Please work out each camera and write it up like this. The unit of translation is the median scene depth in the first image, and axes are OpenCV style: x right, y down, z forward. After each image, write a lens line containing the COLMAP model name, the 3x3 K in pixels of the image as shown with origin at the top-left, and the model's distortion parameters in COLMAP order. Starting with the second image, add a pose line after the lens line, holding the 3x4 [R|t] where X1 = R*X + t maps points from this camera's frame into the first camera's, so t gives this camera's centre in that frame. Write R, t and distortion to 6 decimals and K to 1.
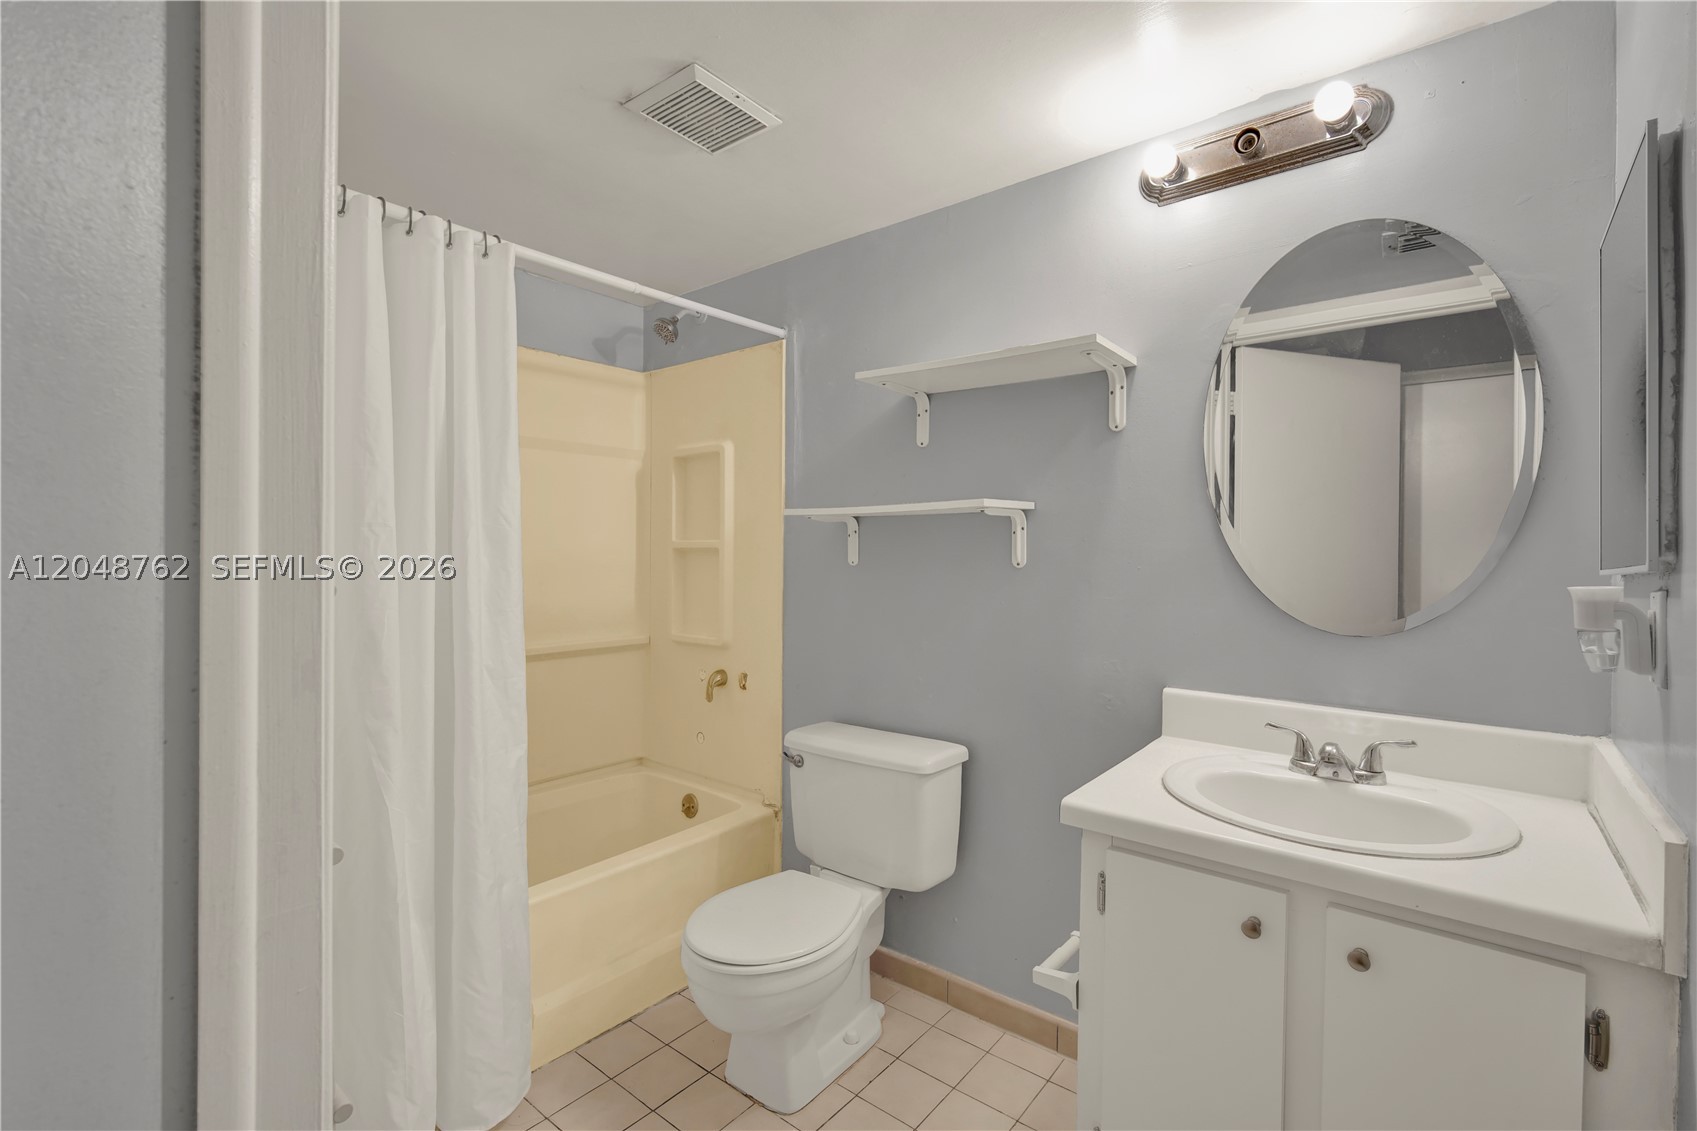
lens RADIAL K [[753.1, 0, 853.3], [0, 753.1, 551.3], [0, 0, 1]] dist [-0.014454, 0.004614]
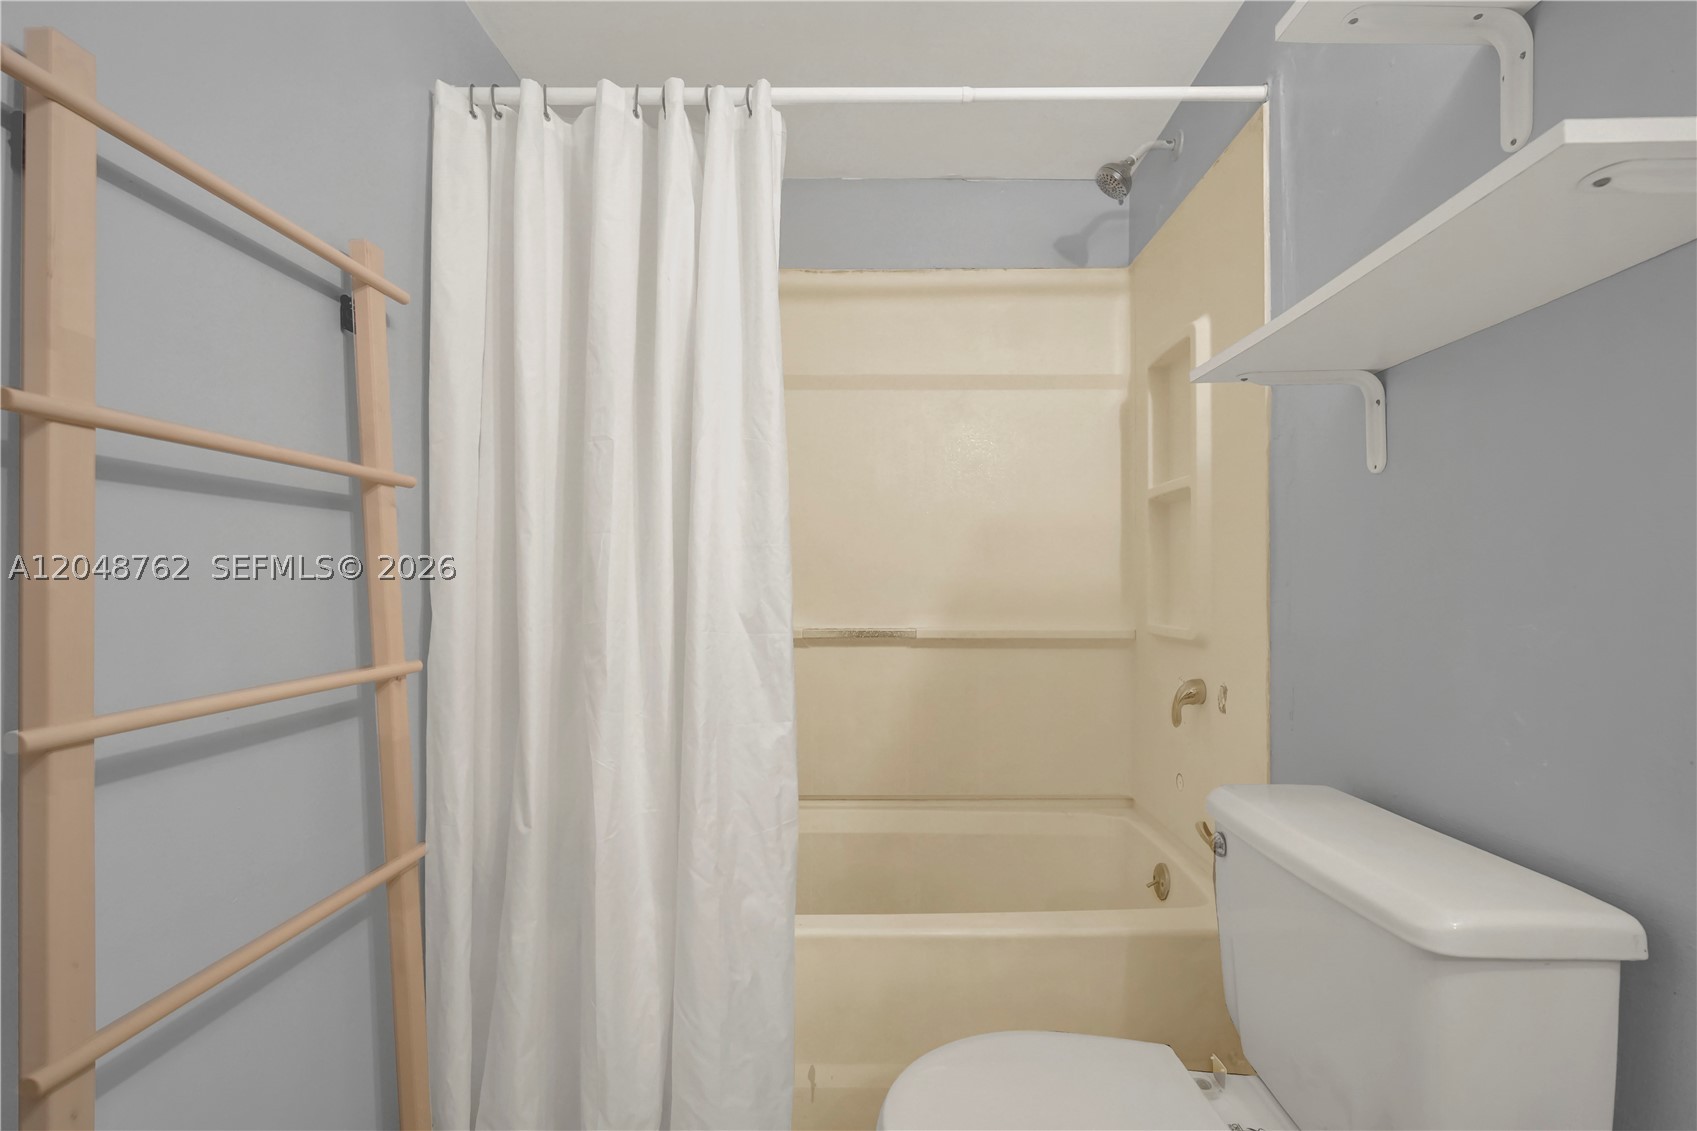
lens RADIAL K [[778.6, 0, 848.5], [0, 778.6, 565.5], [0, 0, 1]] dist [-0.008597, -0.000157]
pose [[0.630715, -0.016995, -0.775828, 0.148737], [0.001626, 0.999787, -0.020580, 0.075821], [0.776013, 0.011719, 0.630609, 0.363090]]
